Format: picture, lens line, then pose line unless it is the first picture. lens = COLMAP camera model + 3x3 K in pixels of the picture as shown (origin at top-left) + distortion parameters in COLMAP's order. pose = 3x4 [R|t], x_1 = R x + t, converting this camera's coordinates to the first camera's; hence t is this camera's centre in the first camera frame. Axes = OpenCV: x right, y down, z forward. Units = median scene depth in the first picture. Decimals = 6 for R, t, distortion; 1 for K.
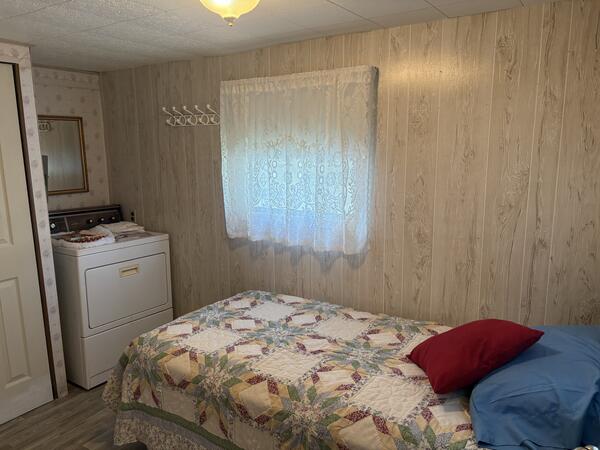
lens RADIAL K [[451.5, 0, 302.1], [0, 451.5, 224.4], [0, 0, 1]] dist [0.044316, -0.045026]
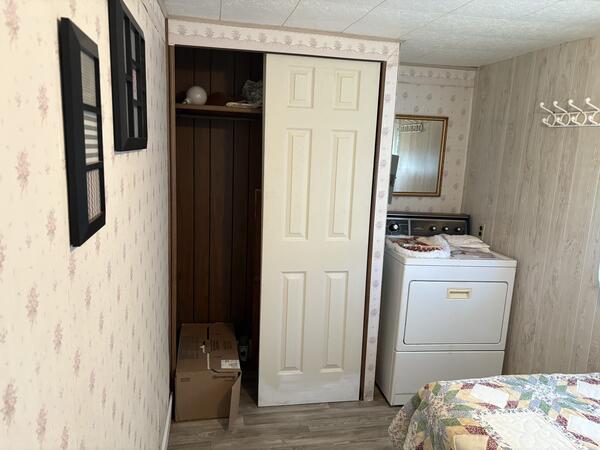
lens RADIAL K [[451.5, 0, 294.7], [0, 451.5, 224.3], [0, 0, 1]] dist [0.044316, -0.045026]
pose [[0.681931, 0.166015, -0.712327, 0.000191], [-0.173616, 0.982806, 0.062845, -0.029089], [0.710513, 0.080815, 0.699028, 0.176351]]
